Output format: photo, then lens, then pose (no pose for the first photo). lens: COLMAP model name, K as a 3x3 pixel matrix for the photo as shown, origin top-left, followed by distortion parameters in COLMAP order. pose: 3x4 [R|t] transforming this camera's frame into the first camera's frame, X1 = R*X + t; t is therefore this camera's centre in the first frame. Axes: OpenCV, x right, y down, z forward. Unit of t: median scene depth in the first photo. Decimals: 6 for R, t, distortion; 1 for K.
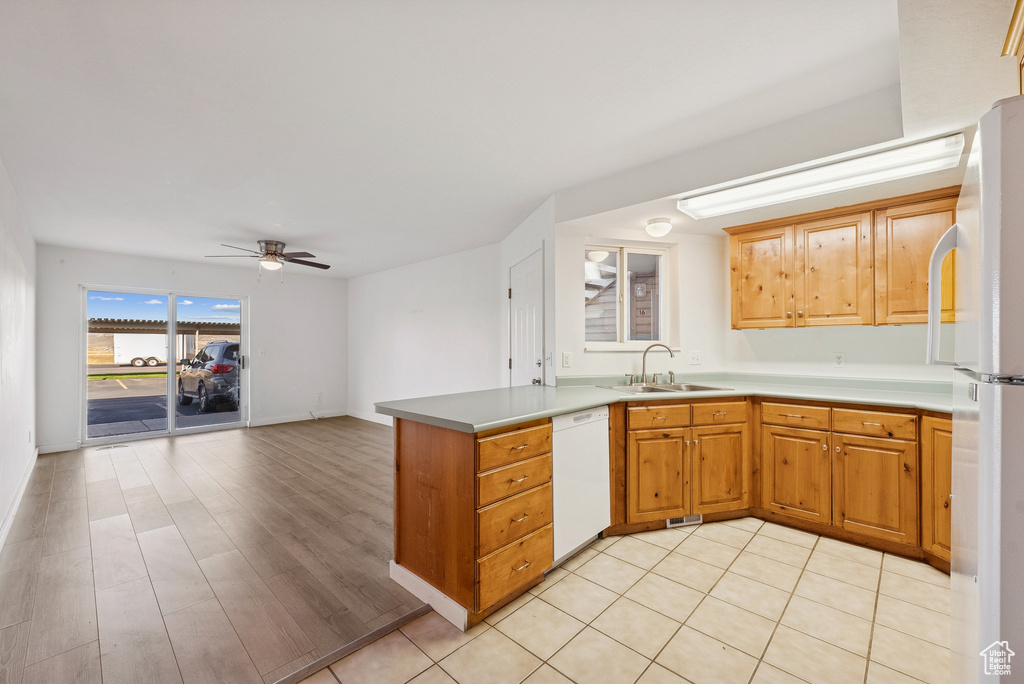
lens RADIAL K [[419.1, 0, 508.6], [0, 419.1, 340.4], [0, 0, 1]] dist [0.005535, -0.000955]
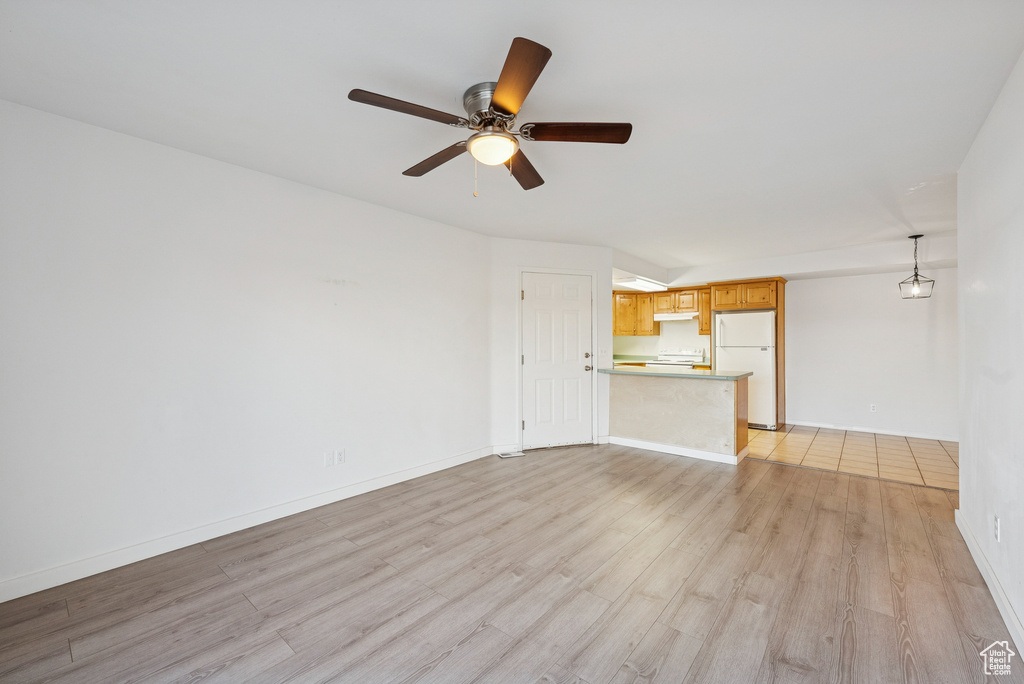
lens RADIAL K [[419.1, 0, 508.4], [0, 419.1, 340.1], [0, 0, 1]] dist [0.005535, -0.000955]
pose [[-0.064126, 0.005884, 0.997924, -1.617954], [-0.009320, 0.999935, -0.006495, 0.017004], [-0.997898, -0.009717, -0.064067, 1.653039]]
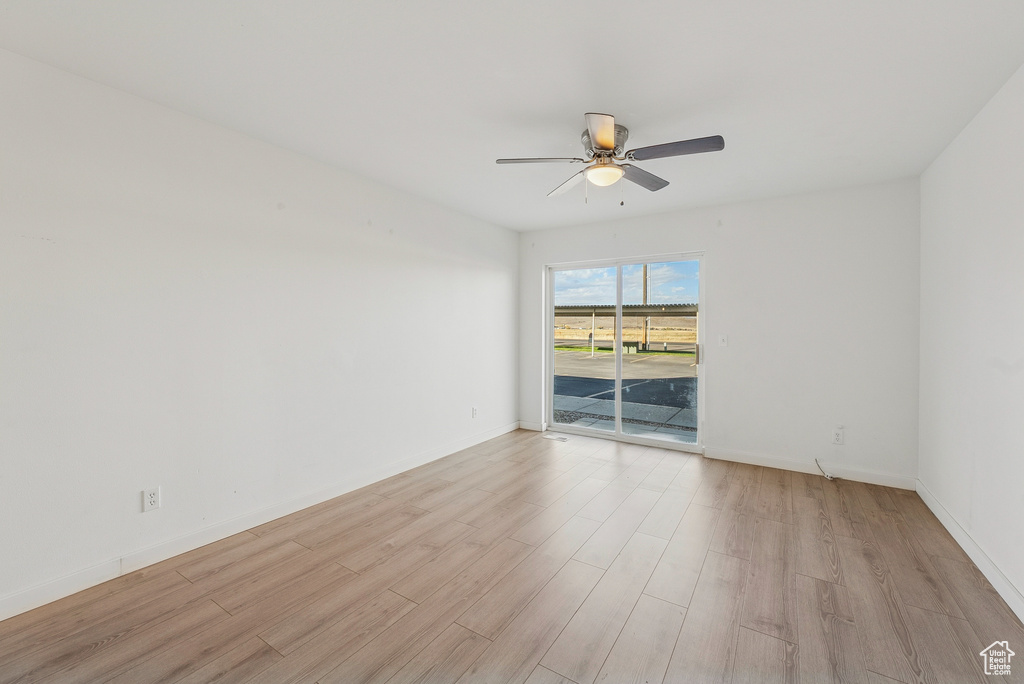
lens RADIAL K [[419.1, 0, 512.0], [0, 419.1, 331.4], [0, 0, 1]] dist [0.005535, -0.000955]
pose [[0.194836, 0.015114, -0.980719, -0.107748], [0.003845, 0.999862, 0.016173, 0.008848], [0.980828, -0.006922, 0.194751, 1.278810]]
